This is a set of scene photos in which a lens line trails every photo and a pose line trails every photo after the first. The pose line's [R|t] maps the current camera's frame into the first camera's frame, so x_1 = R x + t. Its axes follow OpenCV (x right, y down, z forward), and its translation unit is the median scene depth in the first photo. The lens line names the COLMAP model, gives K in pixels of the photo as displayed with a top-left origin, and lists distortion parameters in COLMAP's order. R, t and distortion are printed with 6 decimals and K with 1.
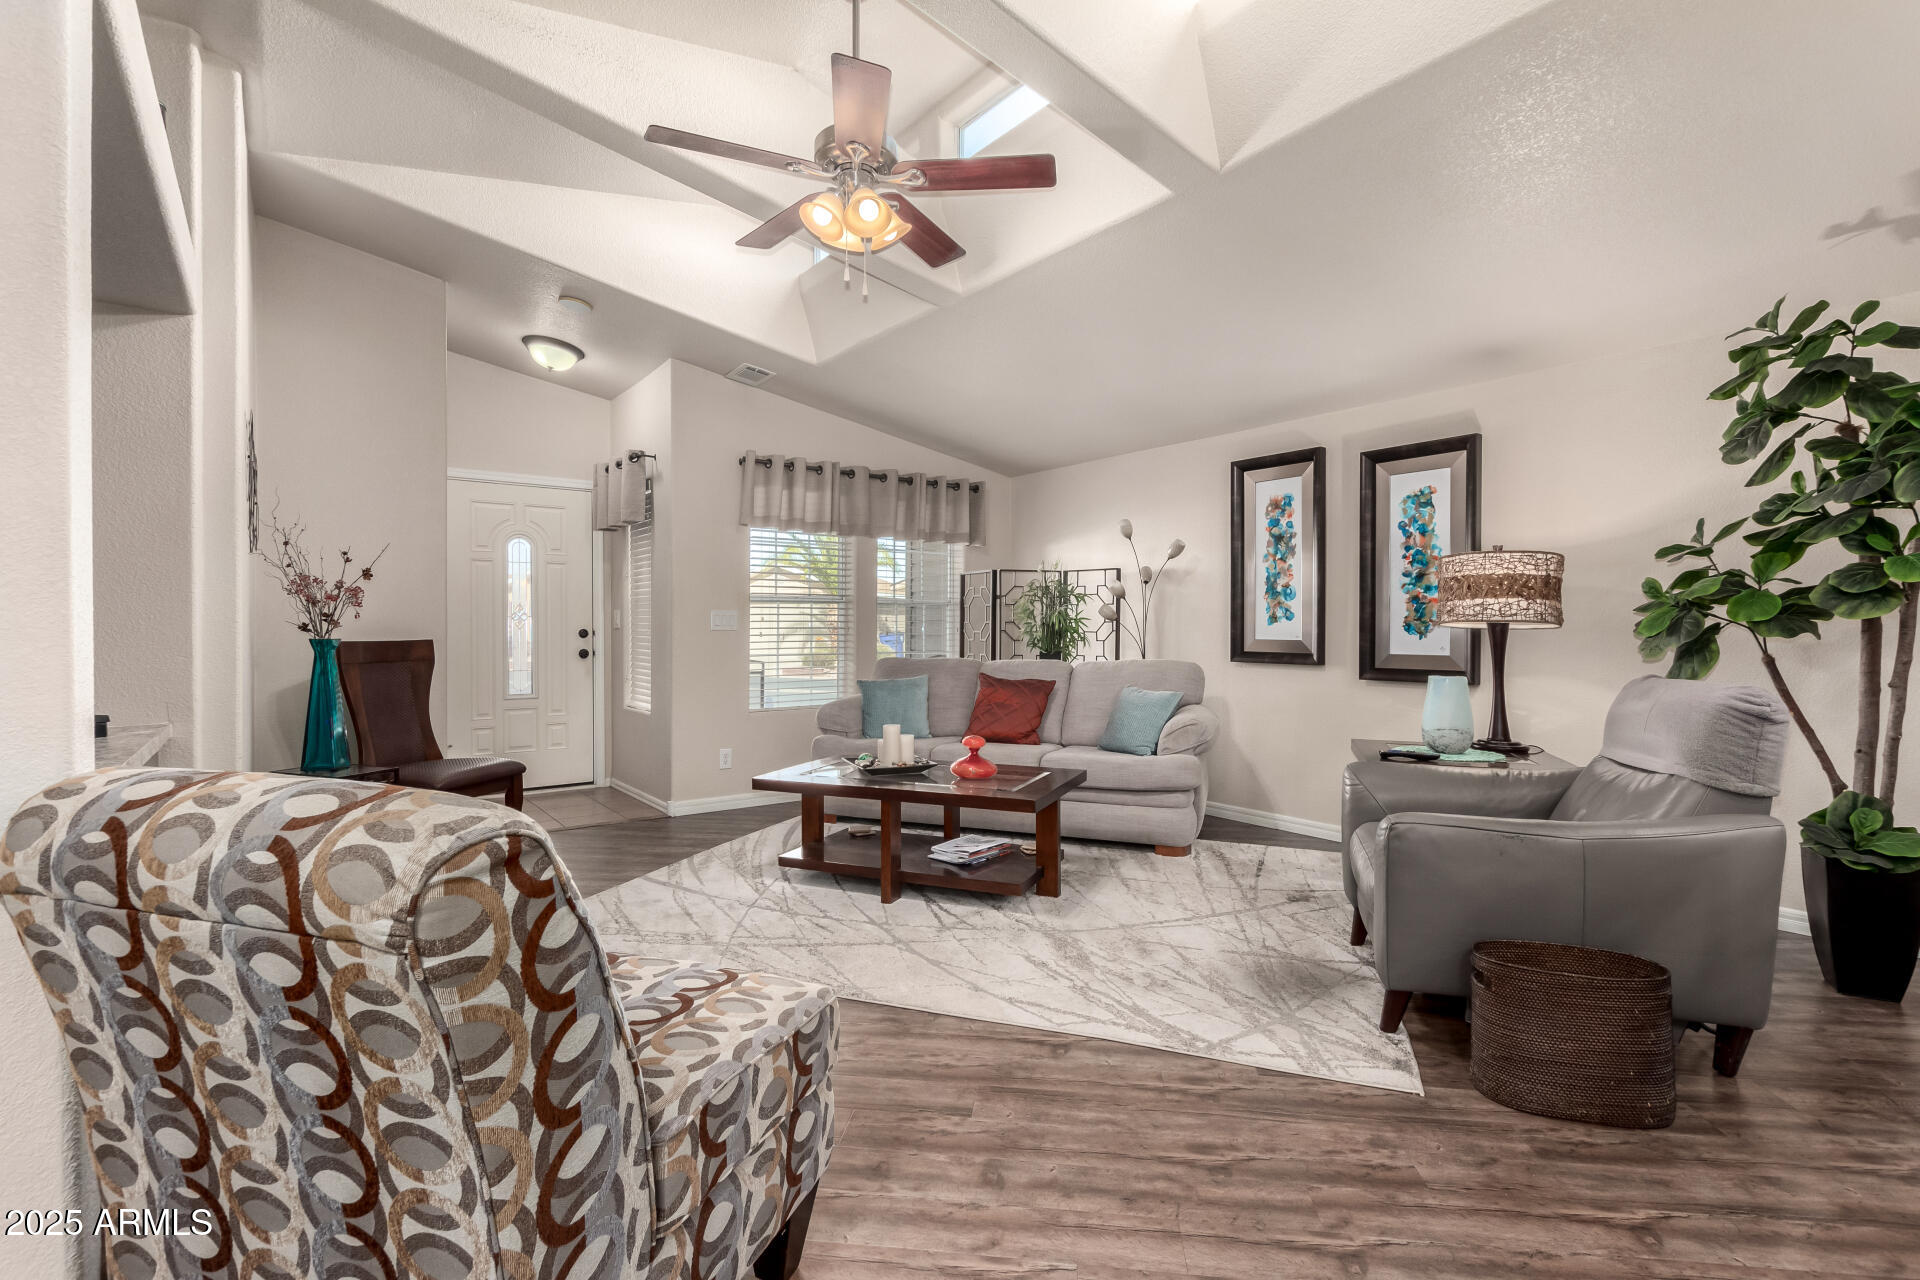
lens RADIAL K [[878.5, 0, 969.8], [0, 878.5, 636.5], [0, 0, 1]] dist [-0.010419, -0.000411]
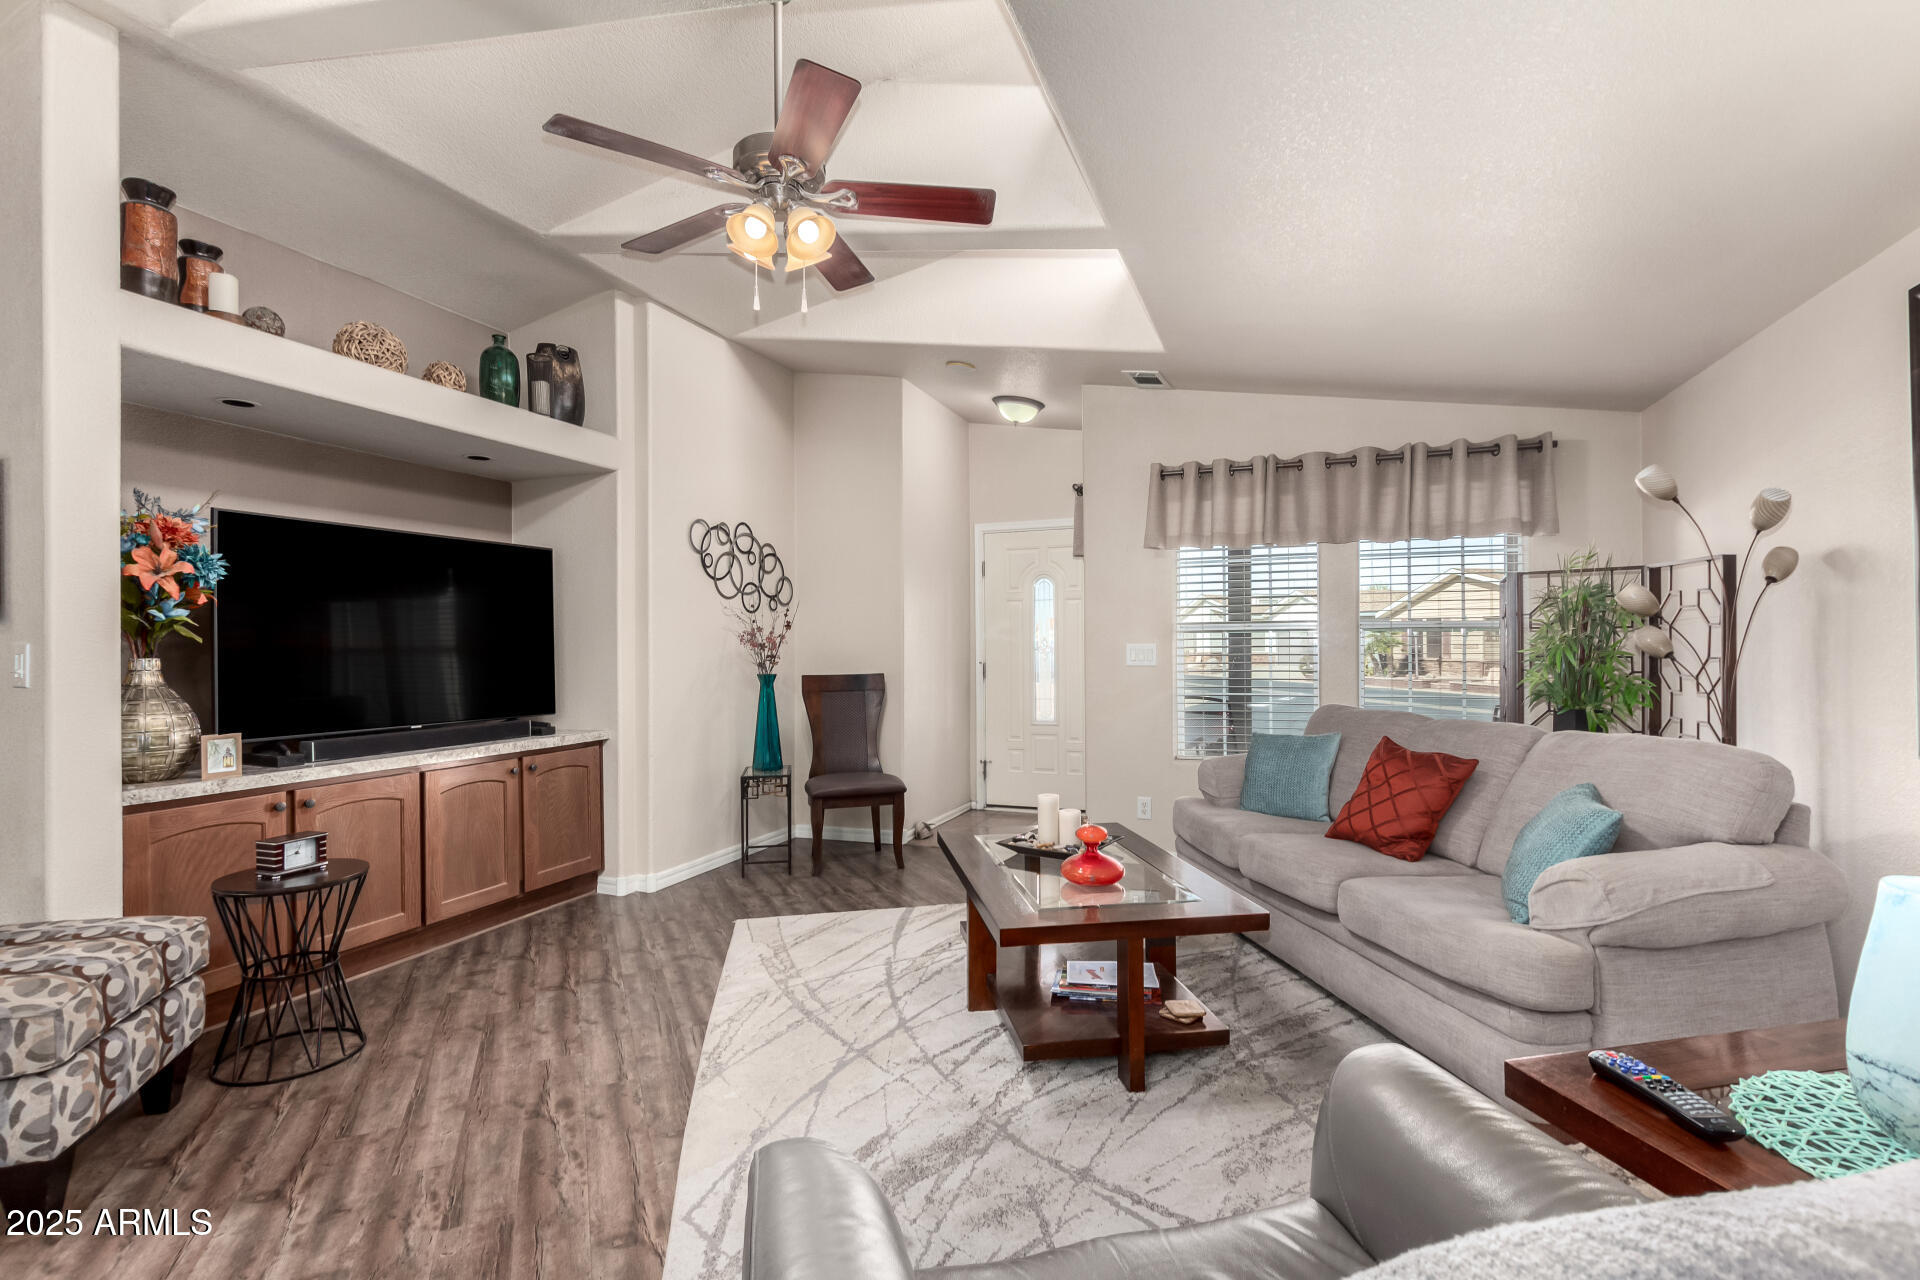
lens RADIAL K [[878.5, 0, 964.5], [0, 878.5, 648.1], [0, 0, 1]] dist [-0.010419, -0.000411]
pose [[0.527367, -0.004645, -0.849625, 0.391655], [-0.003978, 0.999961, -0.007936, -0.017620], [0.849628, 0.007565, 0.527327, 0.365450]]
